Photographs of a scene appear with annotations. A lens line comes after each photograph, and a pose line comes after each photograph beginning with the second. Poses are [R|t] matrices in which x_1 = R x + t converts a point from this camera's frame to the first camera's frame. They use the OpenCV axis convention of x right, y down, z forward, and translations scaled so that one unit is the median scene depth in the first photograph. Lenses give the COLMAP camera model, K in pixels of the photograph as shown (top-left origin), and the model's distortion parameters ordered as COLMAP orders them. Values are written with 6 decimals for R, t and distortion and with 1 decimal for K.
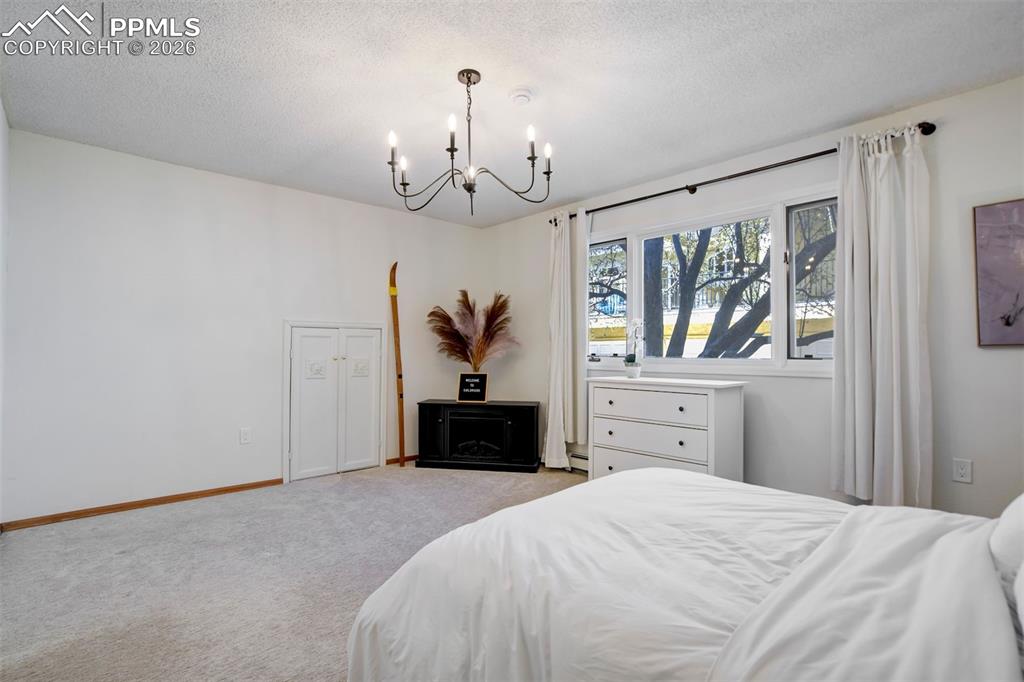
lens RADIAL K [[483.5, 0, 522.9], [0, 483.5, 341.8], [0, 0, 1]] dist [-0.000289, 0.000219]
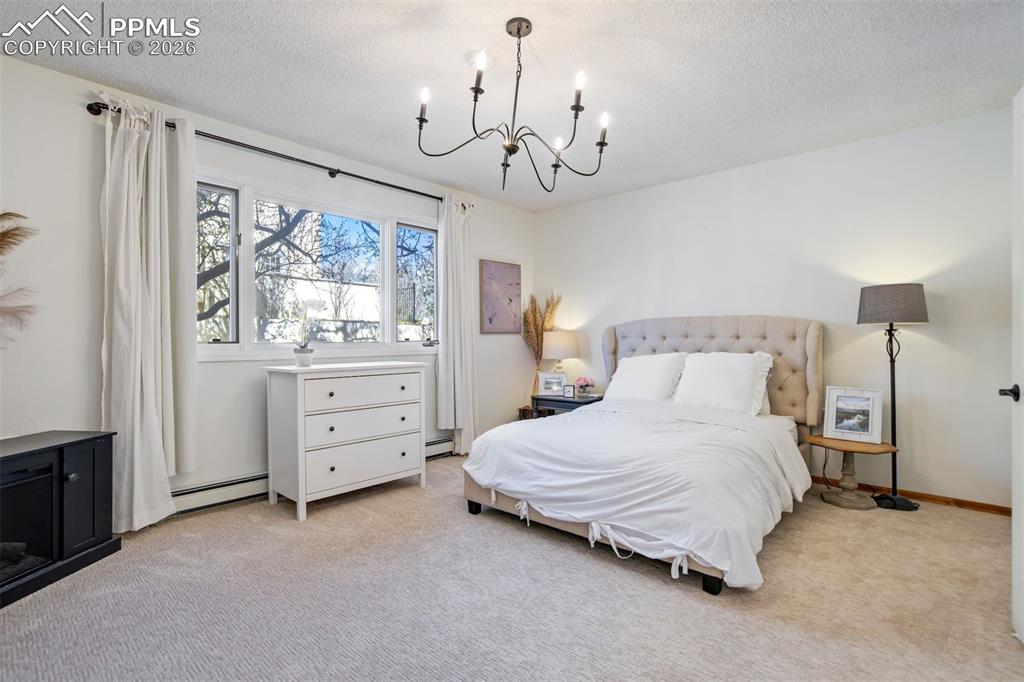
lens RADIAL K [[483.5, 0, 522.9], [0, 483.5, 341.8], [0, 0, 1]] dist [-0.000289, 0.000219]
pose [[-0.067566, -0.013505, 0.997623, -0.544119], [-0.020984, 0.999706, 0.012112, 0.009108], [-0.997494, -0.020116, -0.067830, 0.543176]]
